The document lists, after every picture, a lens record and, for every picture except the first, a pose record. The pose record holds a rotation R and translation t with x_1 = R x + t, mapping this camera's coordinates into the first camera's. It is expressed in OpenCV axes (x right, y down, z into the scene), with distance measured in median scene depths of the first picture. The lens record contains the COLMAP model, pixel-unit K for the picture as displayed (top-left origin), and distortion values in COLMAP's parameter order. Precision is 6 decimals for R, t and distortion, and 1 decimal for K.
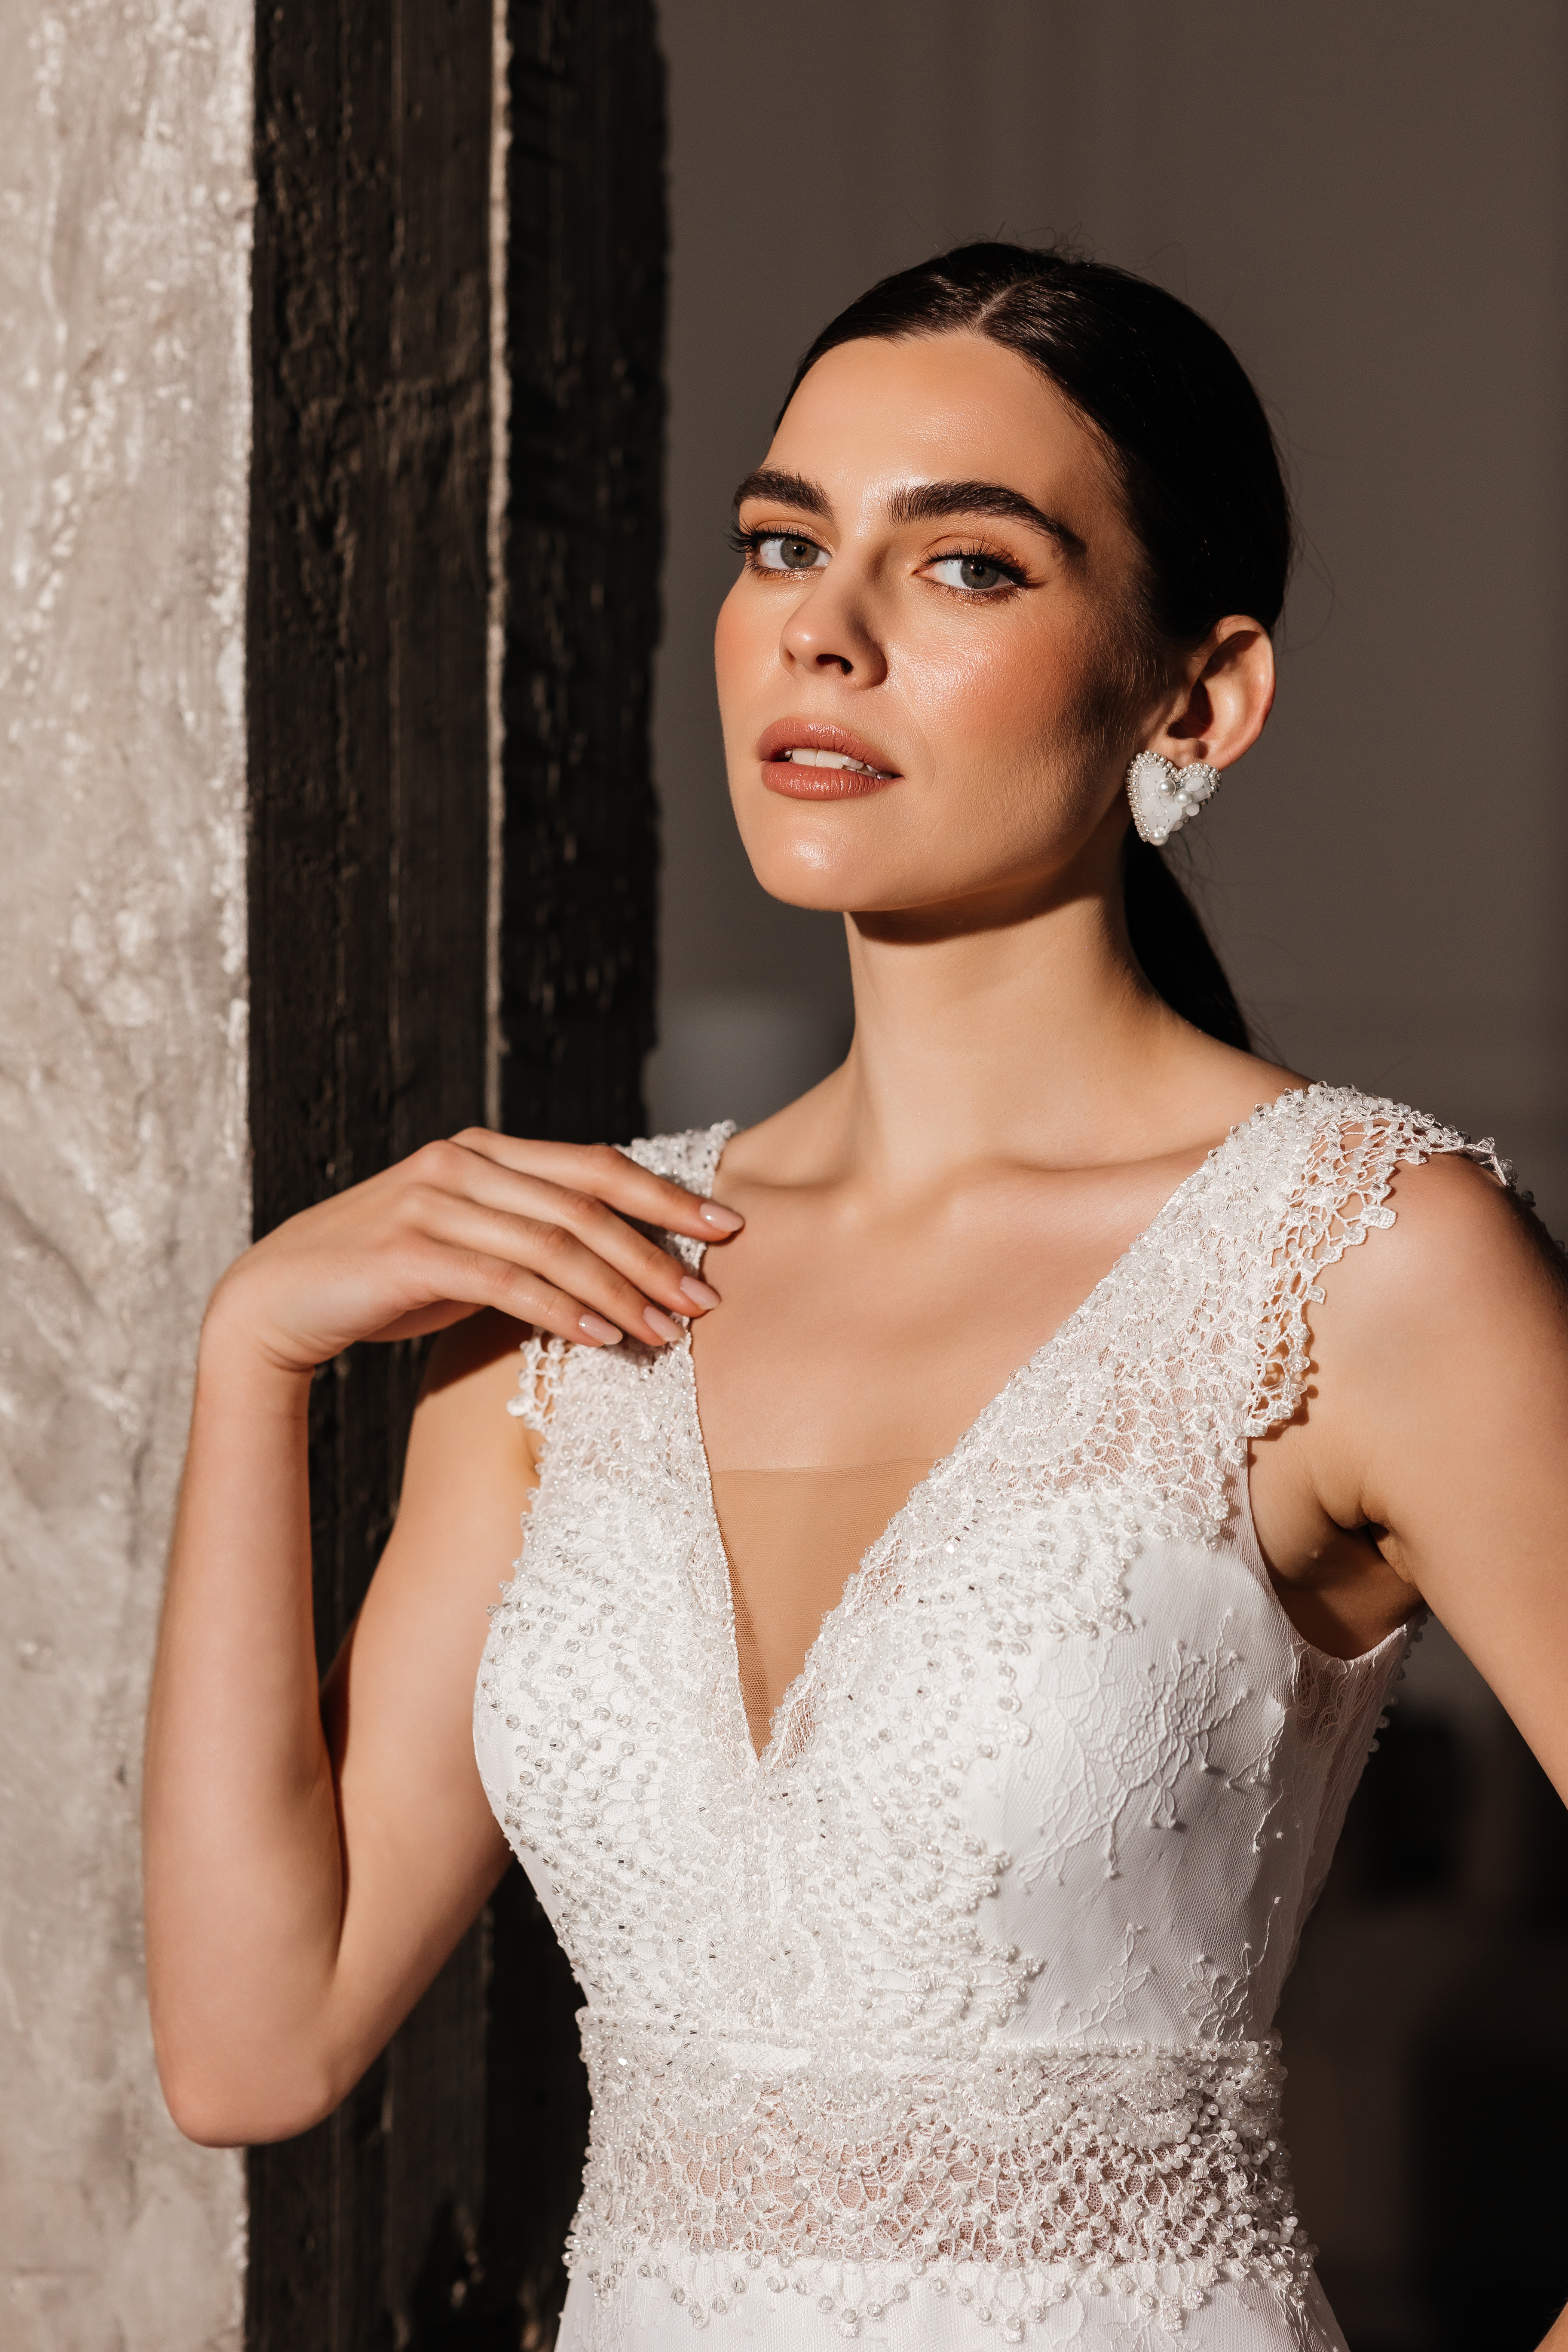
lens RADIAL K [[5804.5, 0, 784.0], [0, 5804.5, 1176.0], [0, 0, 1]] dist [0.172279, 0.461368]
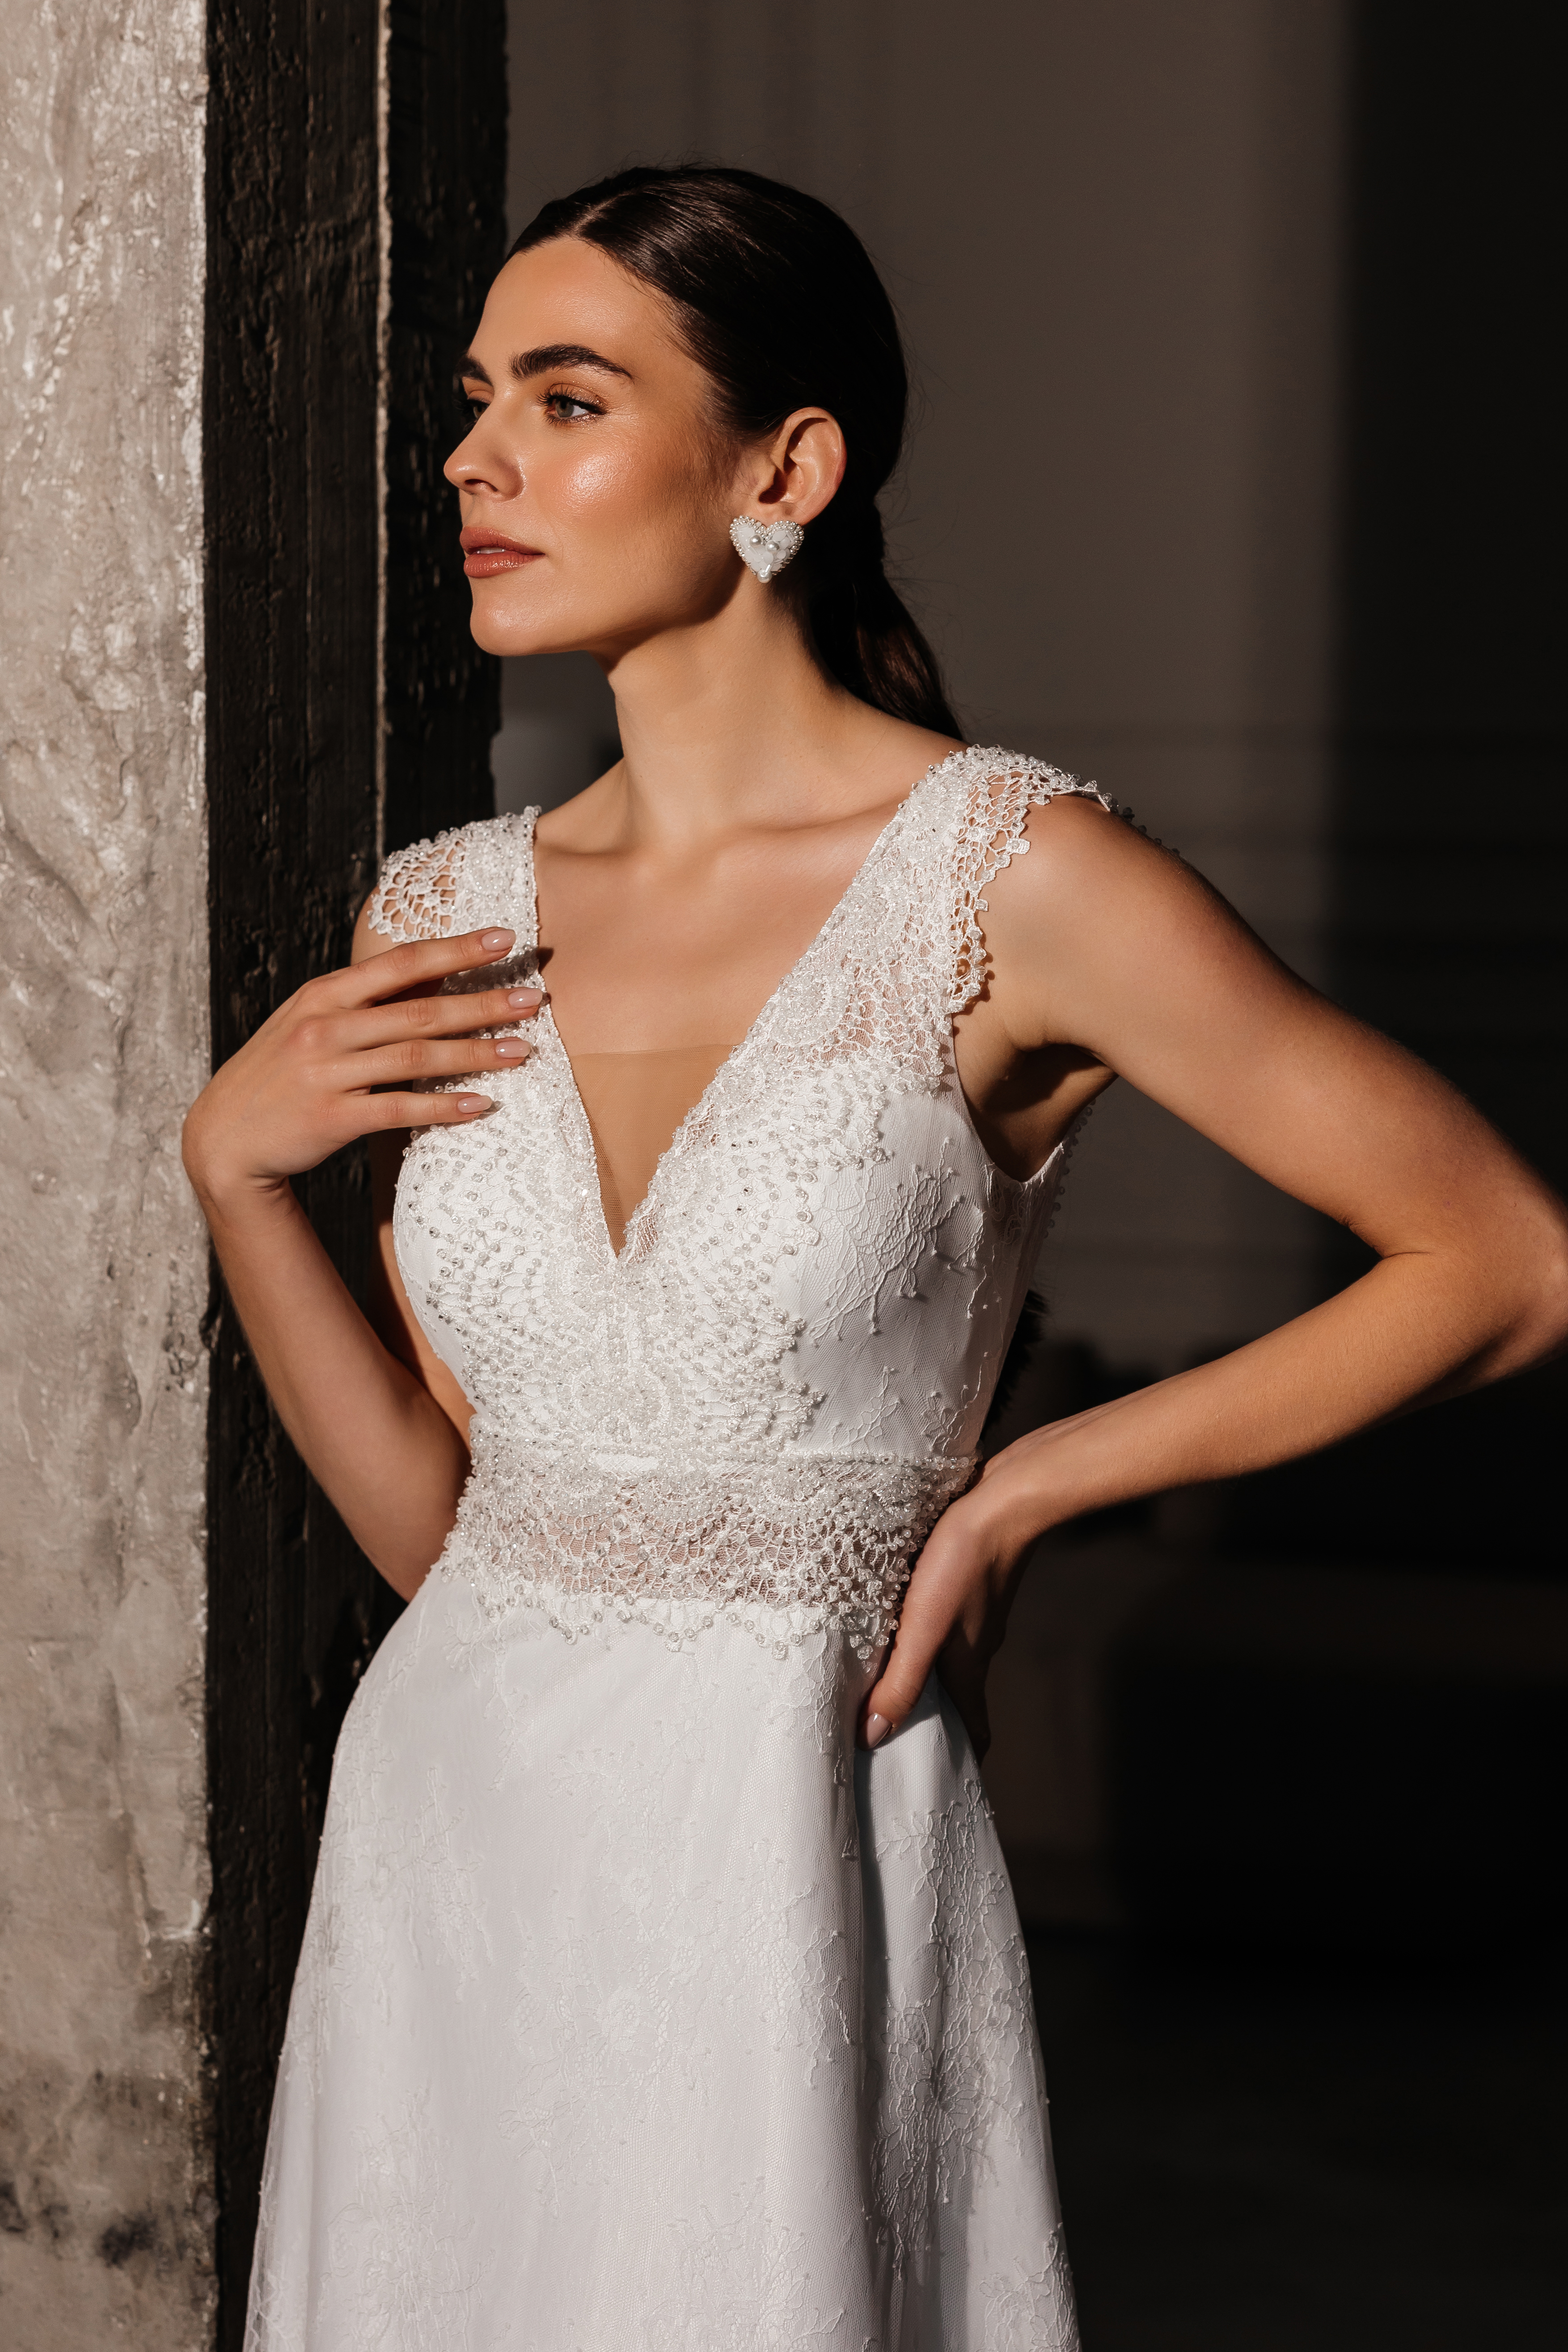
lens RADIAL K [[5790.5, 0, 784.0], [0, 5790.5, 1176.0], [0, 0, 1]] dist [0.092259, -0.203676]
pose [[0.998851, -0.000869, 0.047925, -0.022838], [-0.001493, 0.998787, 0.049225, 0.015132], [-0.047910, -0.049240, 0.997637, -0.338483]]
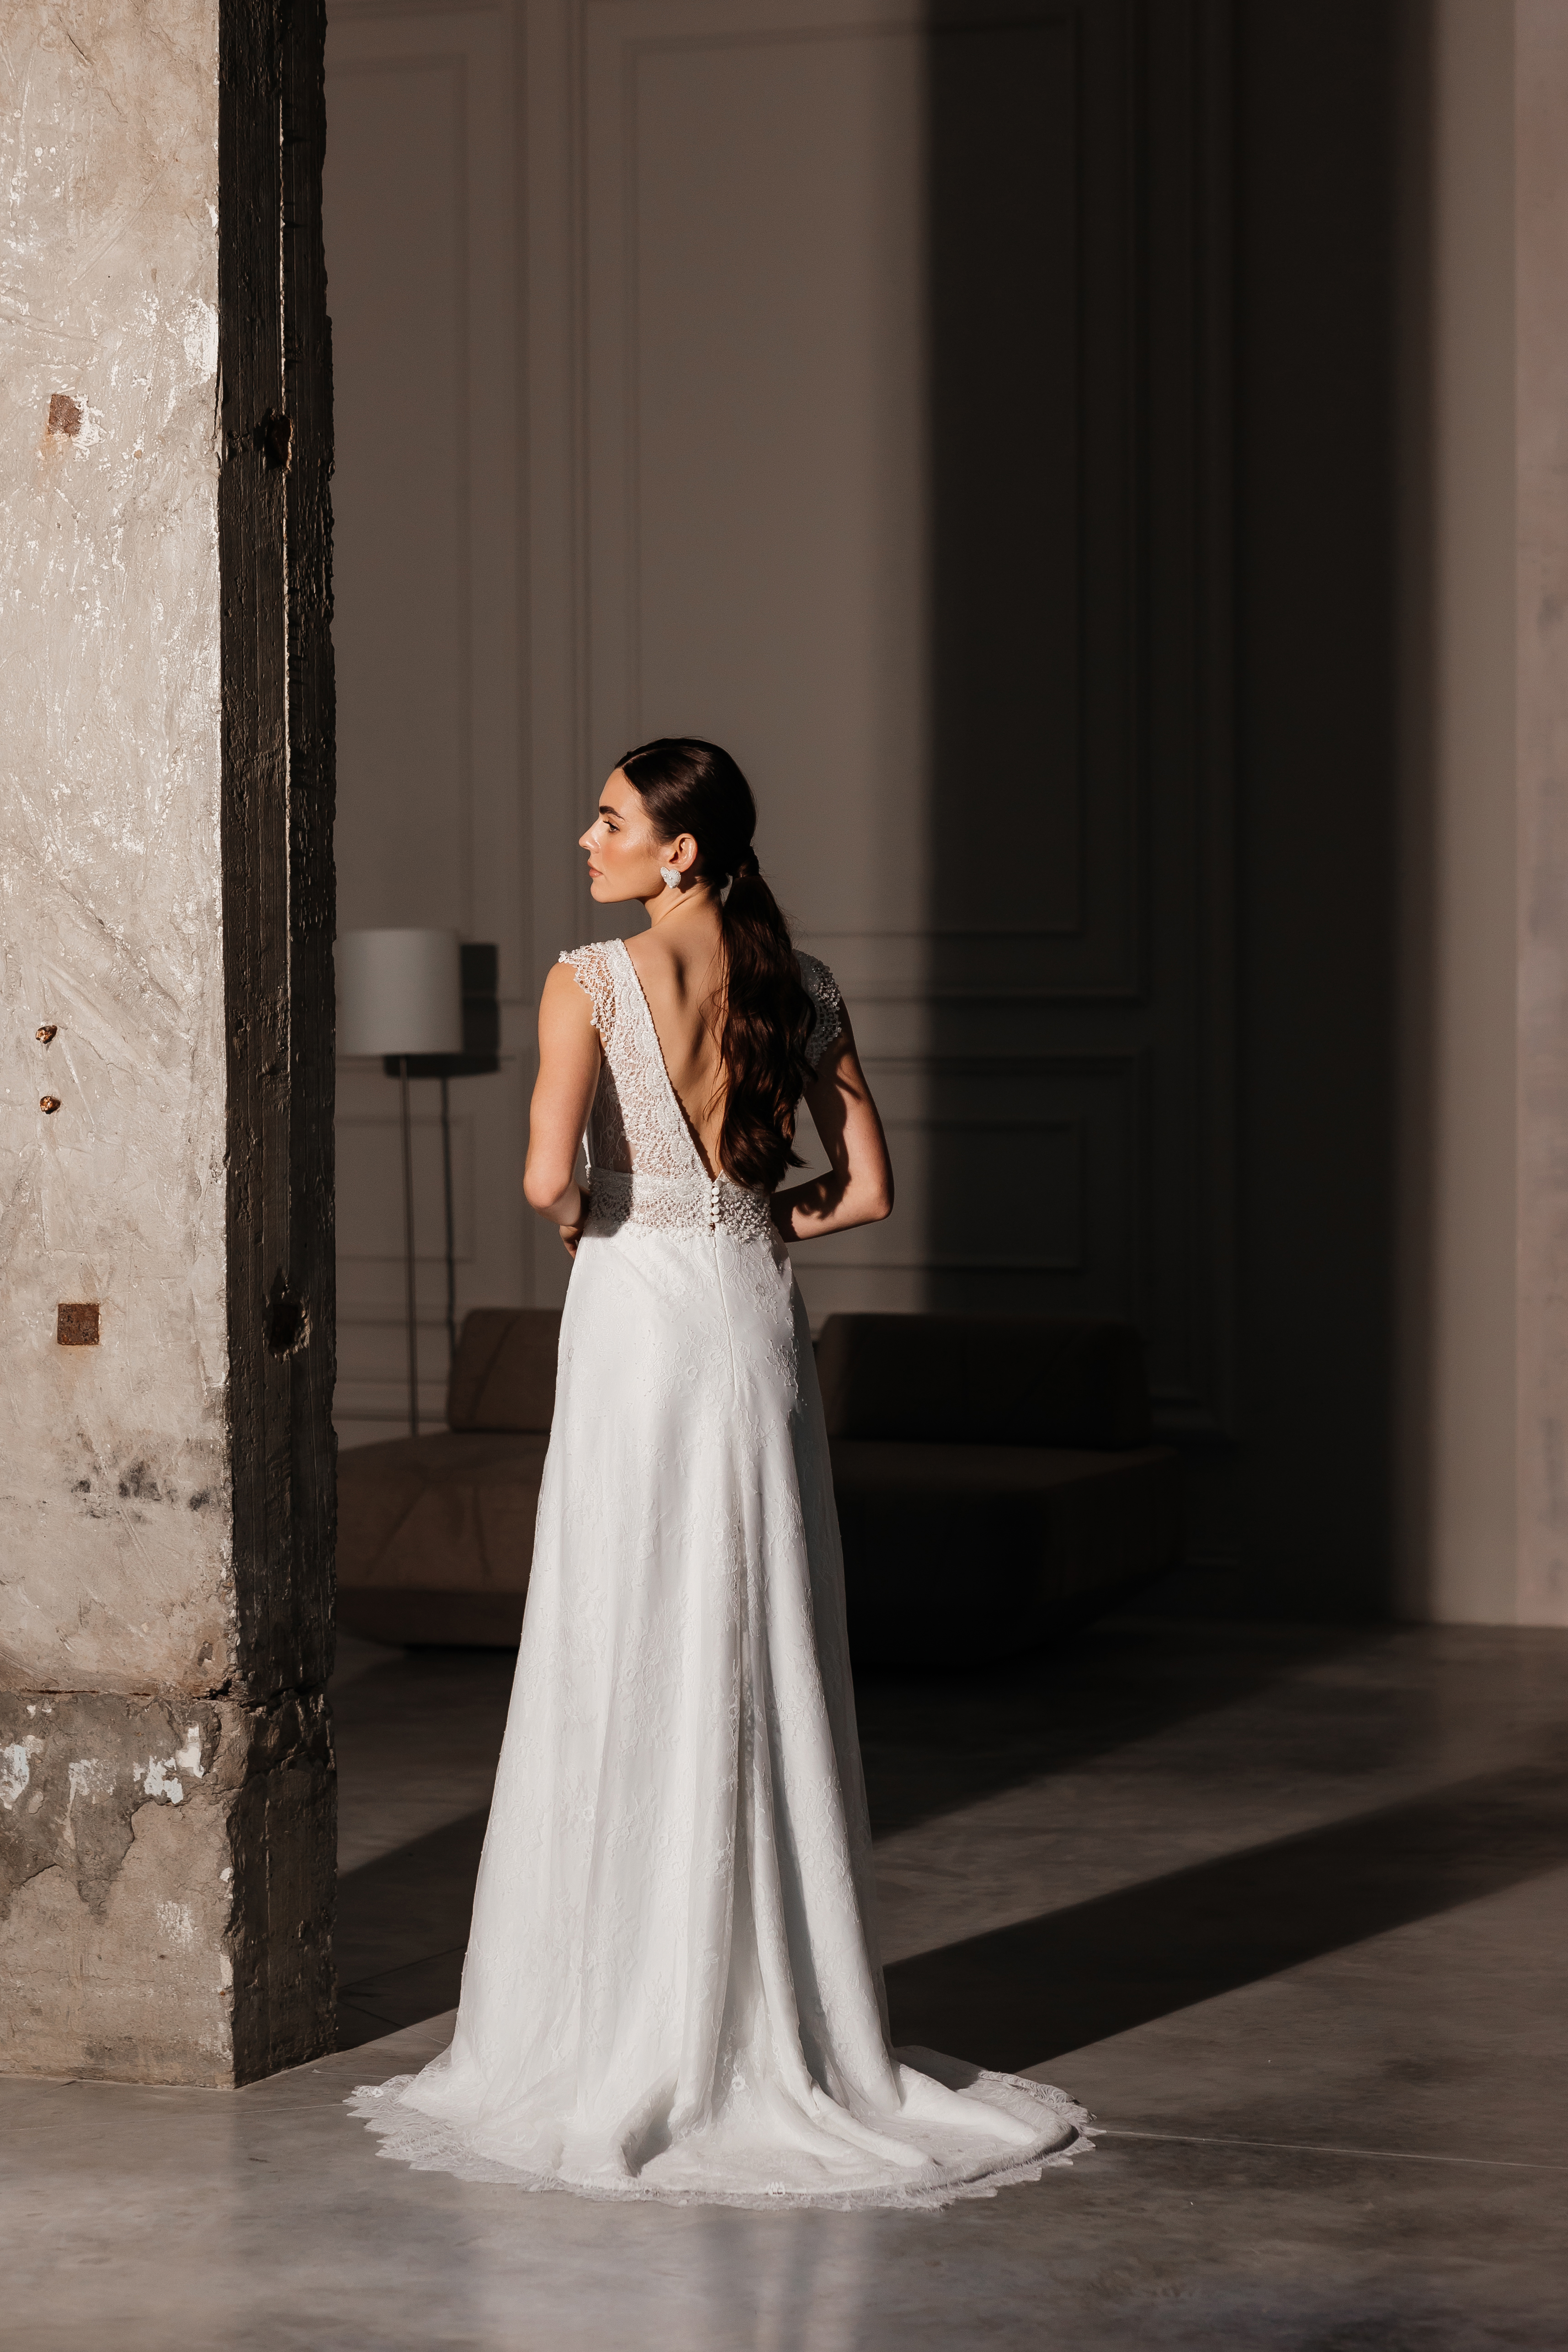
lens RADIAL K [[5804.7, 0, 784.0], [0, 5804.7, 1176.0], [0, 0, 1]] dist [0.172279, 0.461368]
pose [[0.998622, -0.011956, 0.051107, 0.070865], [0.011195, 0.999822, 0.015163, 0.074593], [-0.051280, -0.014570, 0.998578, -2.643746]]
